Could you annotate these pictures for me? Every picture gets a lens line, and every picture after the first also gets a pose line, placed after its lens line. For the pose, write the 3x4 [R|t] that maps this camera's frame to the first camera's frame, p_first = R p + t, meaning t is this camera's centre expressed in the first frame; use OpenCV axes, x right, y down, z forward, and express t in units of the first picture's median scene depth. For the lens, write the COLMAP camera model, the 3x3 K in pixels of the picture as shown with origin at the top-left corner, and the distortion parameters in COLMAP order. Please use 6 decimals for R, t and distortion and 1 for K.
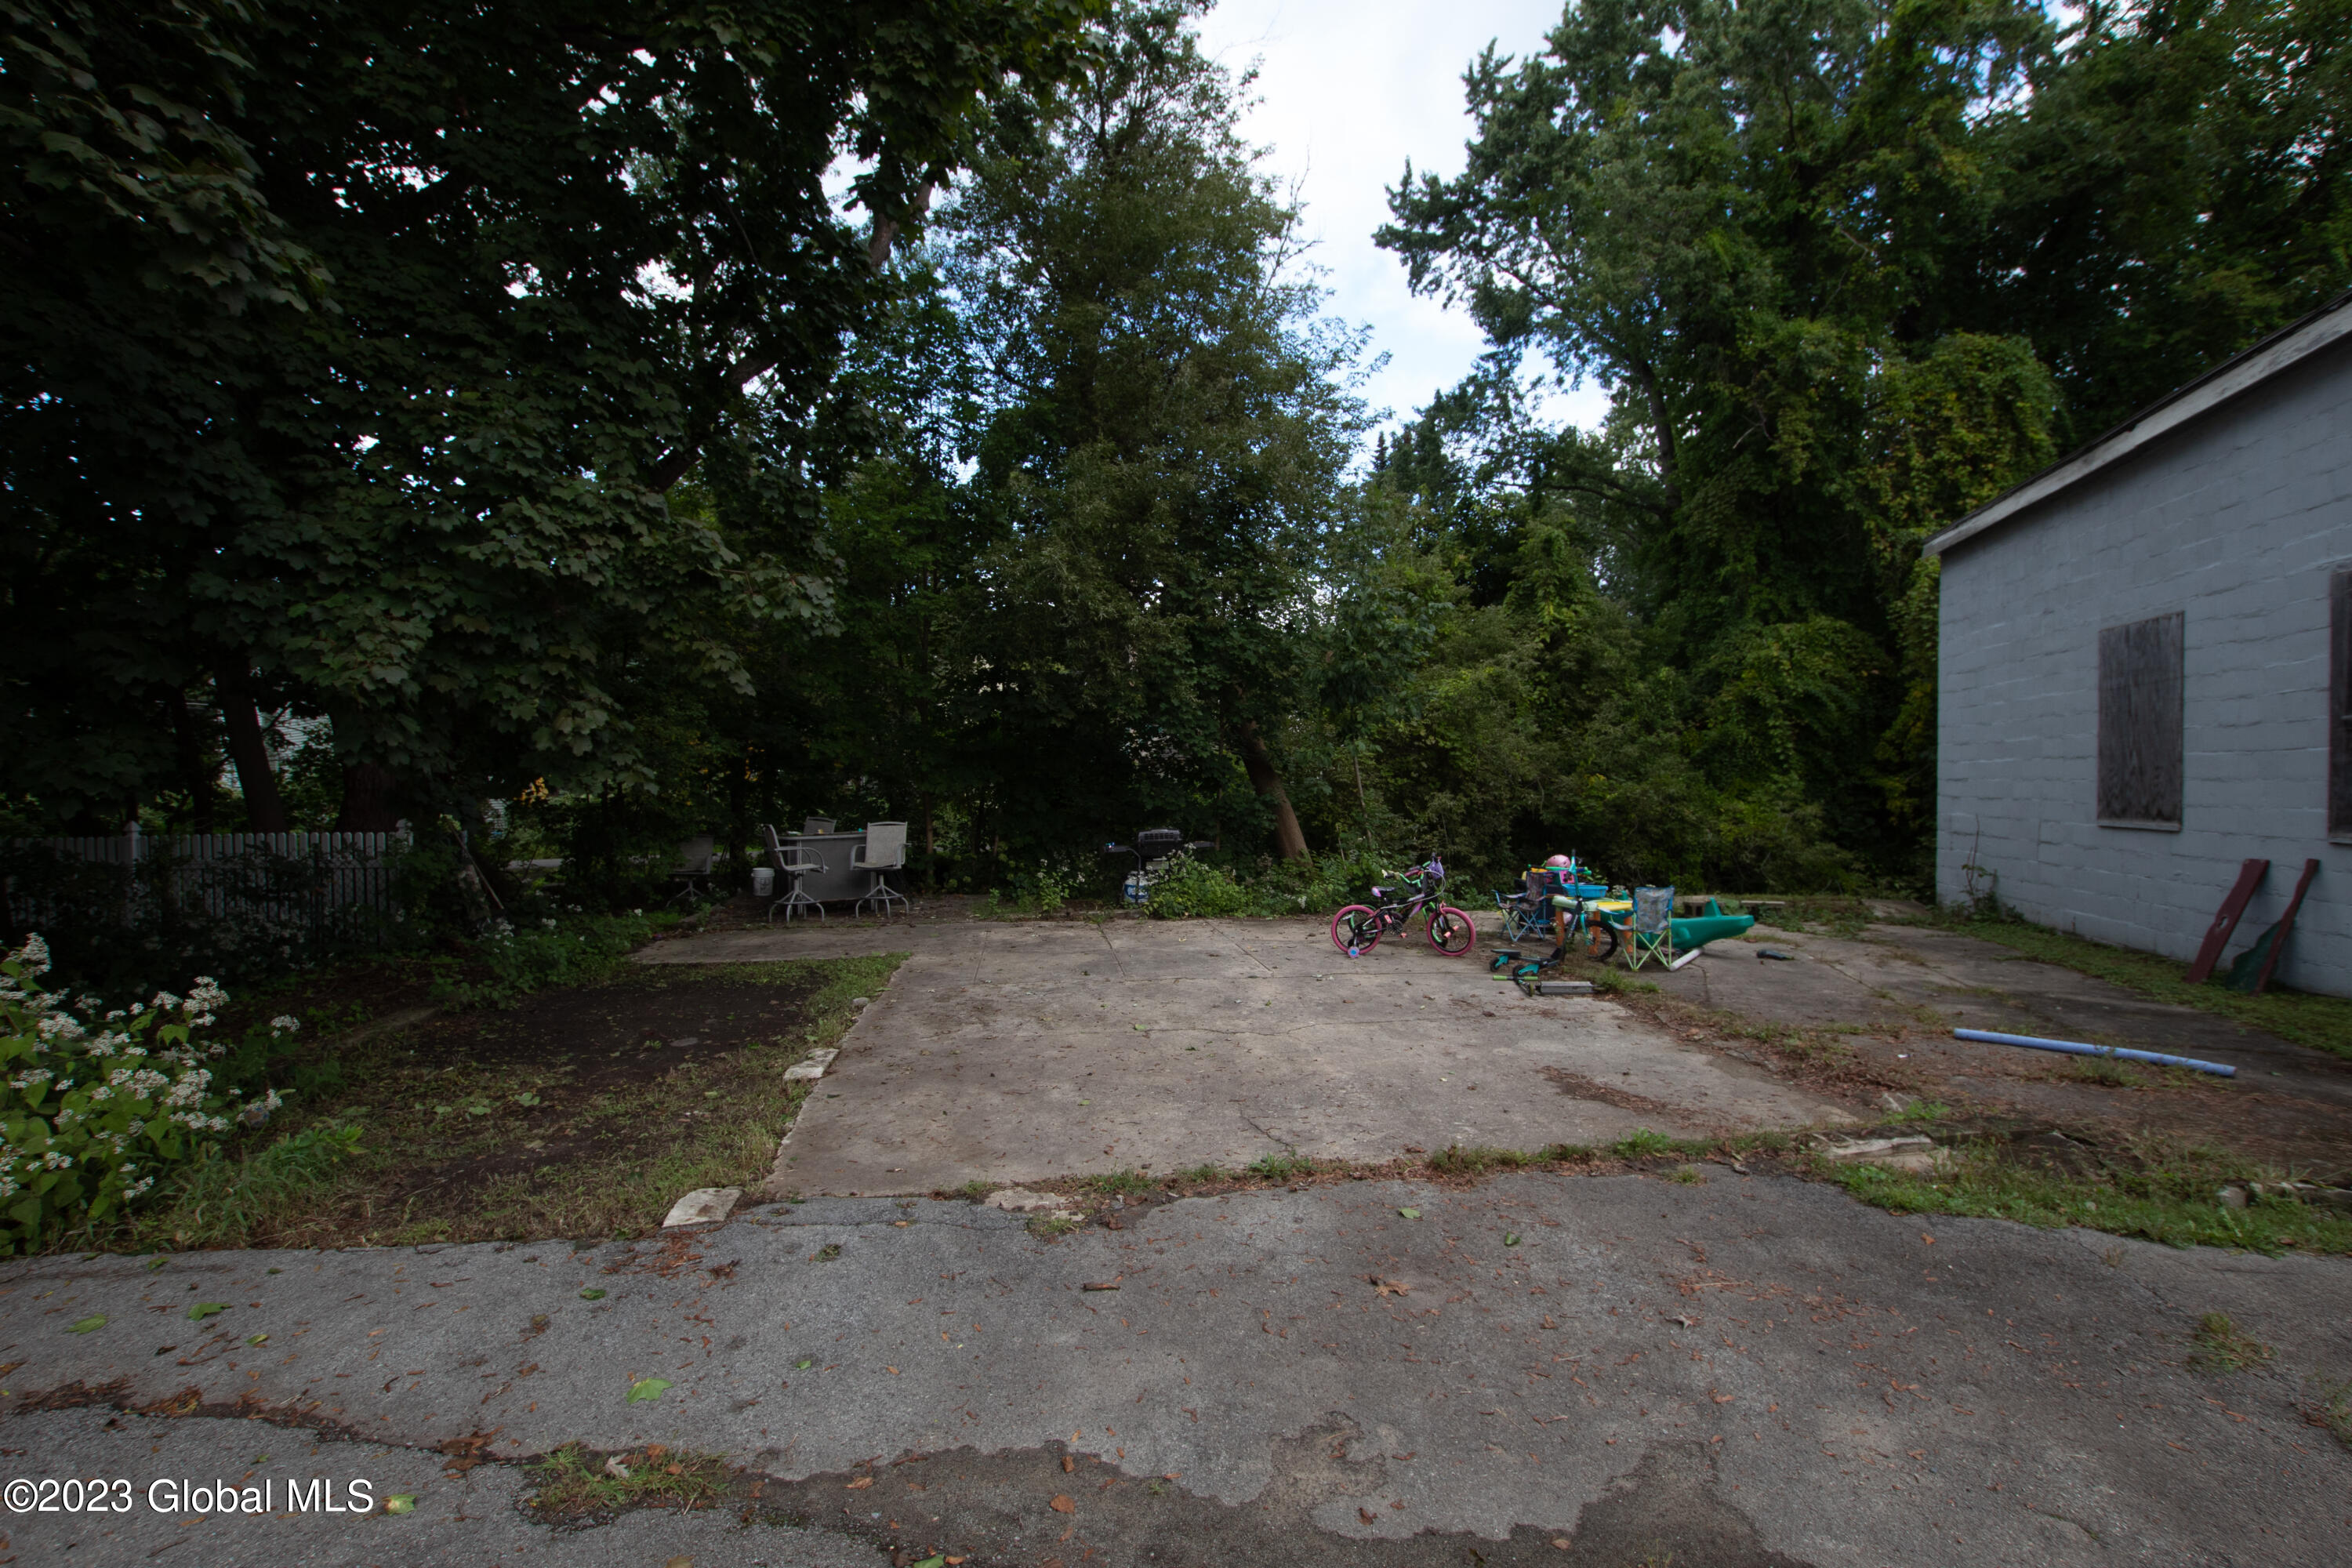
lens RADIAL K [[1093.5, 0, 1176.0], [0, 1093.5, 784.0], [0, 0, 1]] dist [-0.026697, 0.000545]
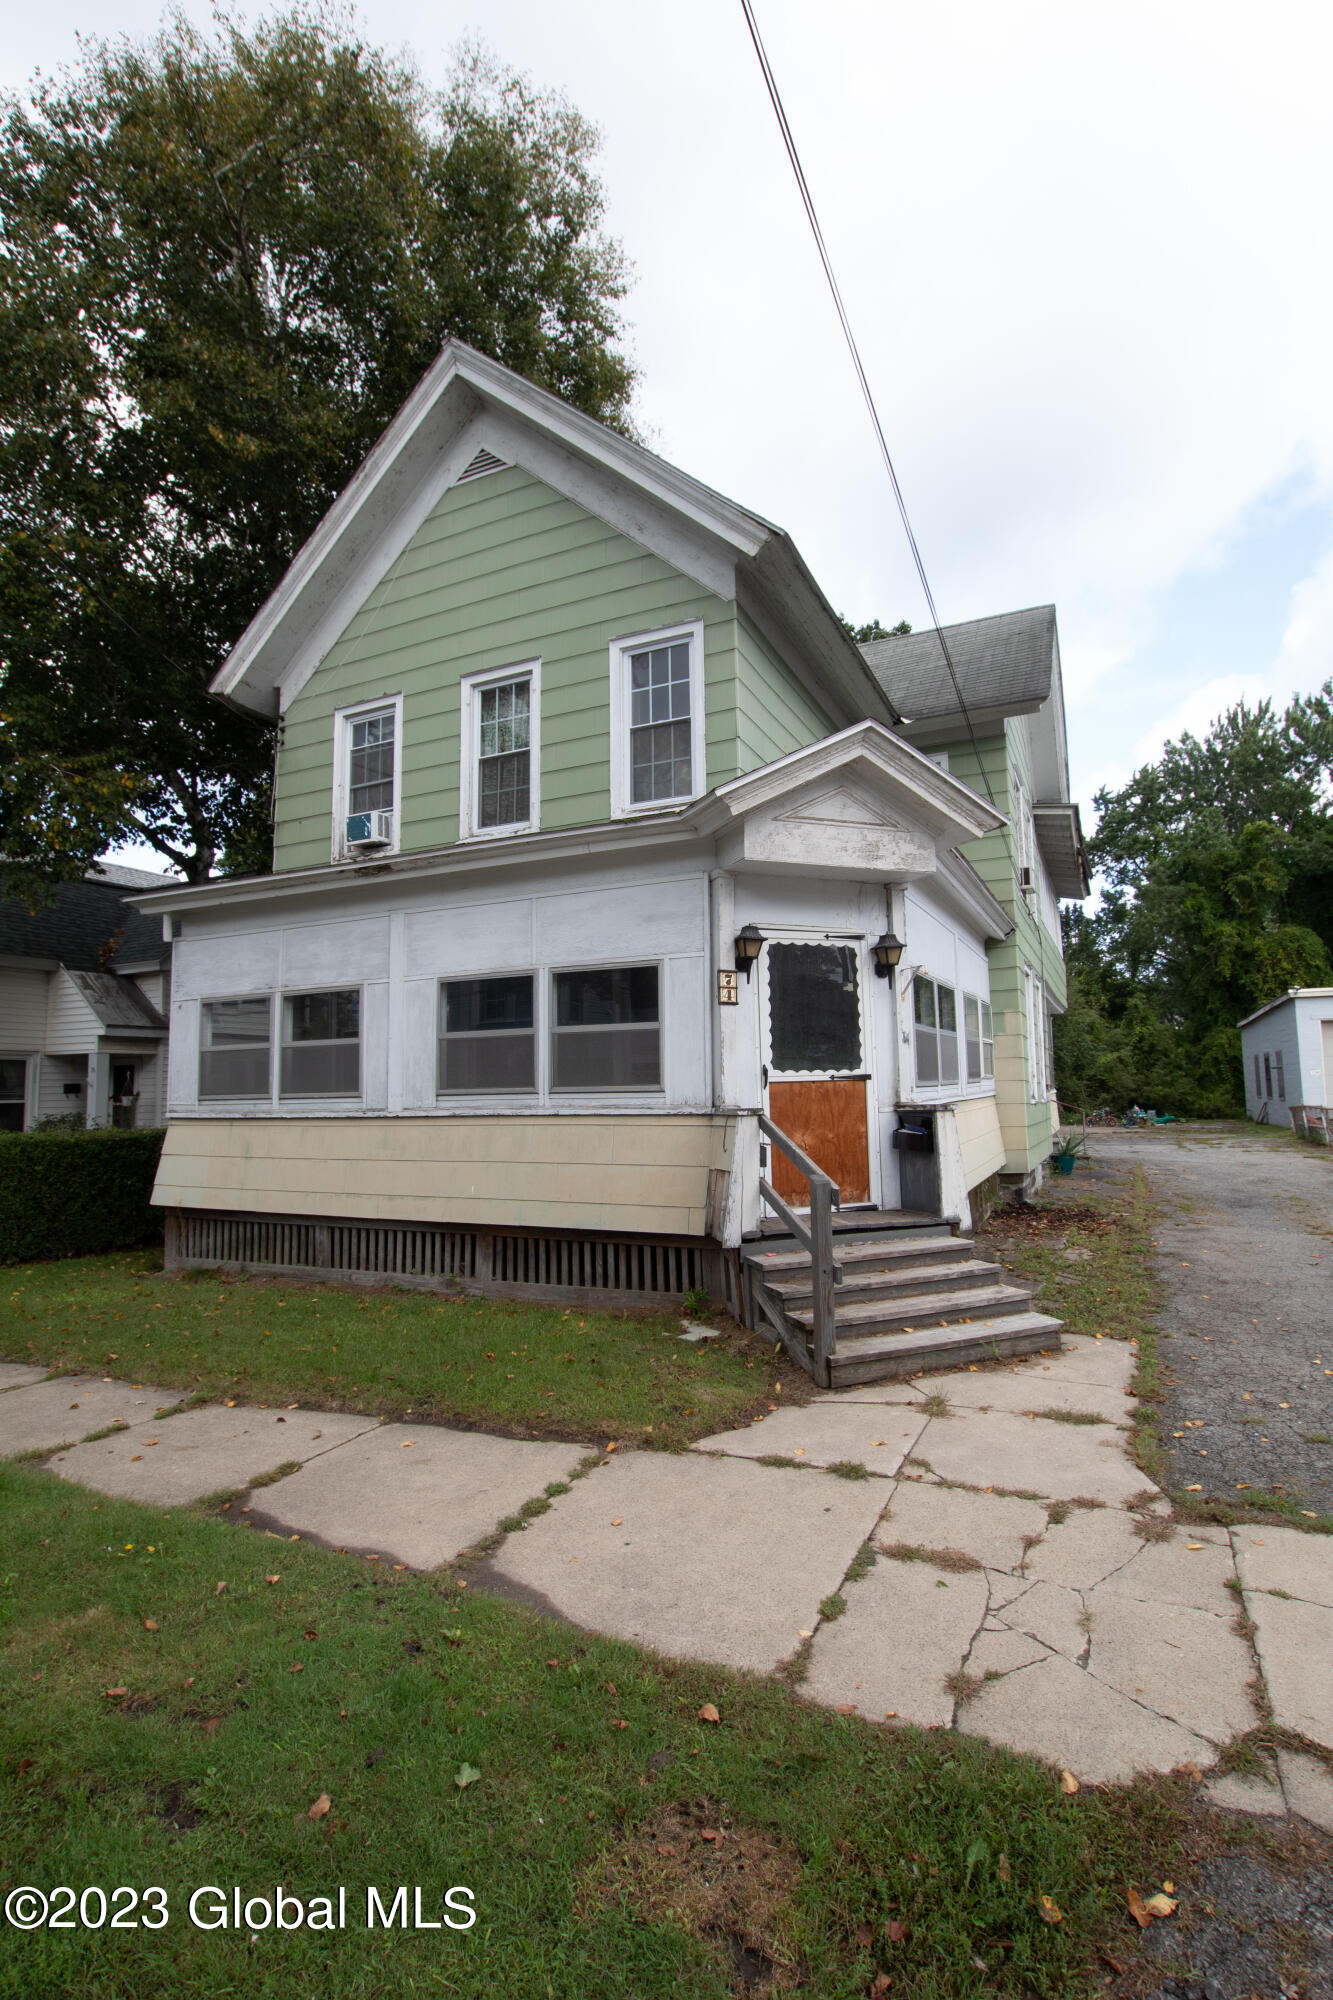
lens RADIAL K [[929.8, 0, 702.6], [0, 929.8, 999.8], [0, 0, 1]] dist [-0.026697, 0.000545]
pose [[0.988330, -0.033176, -0.148670, -0.439972], [0.017875, 0.994510, -0.103100, -0.004676], [0.151274, 0.099239, 0.983498, -1.624510]]
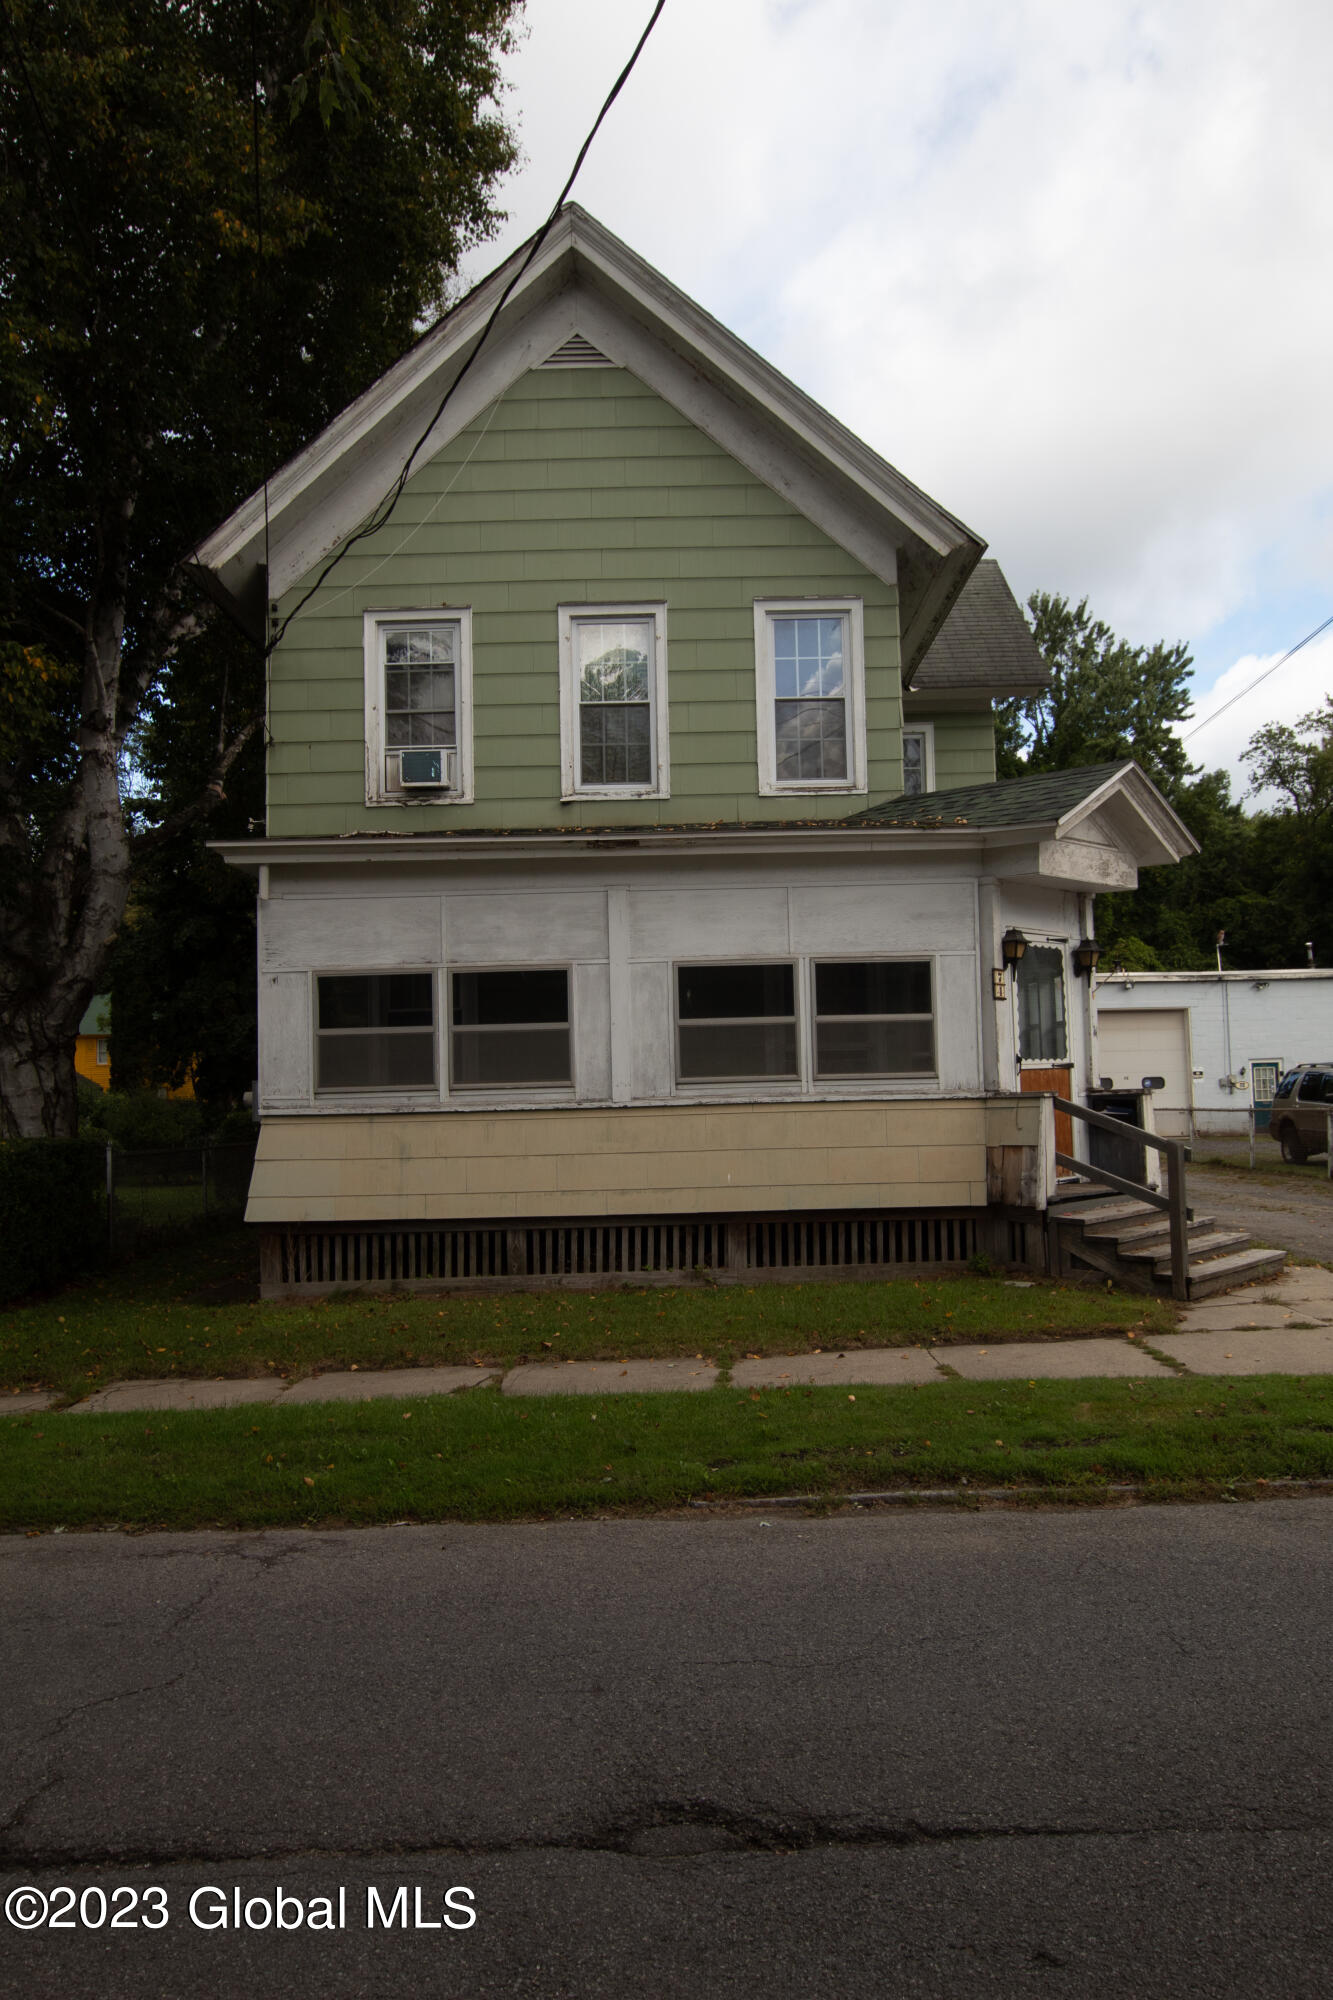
lens RADIAL K [[1437.9, 0, 666.5], [0, 1437.9, 1000.0], [0, 0, 1]] dist [0.005953, 0.001774]
pose [[0.963185, -0.006974, 0.268750, -0.747455], [0.025547, 0.997514, -0.065674, -0.002841], [-0.267624, 0.070122, 0.960968, -1.802350]]
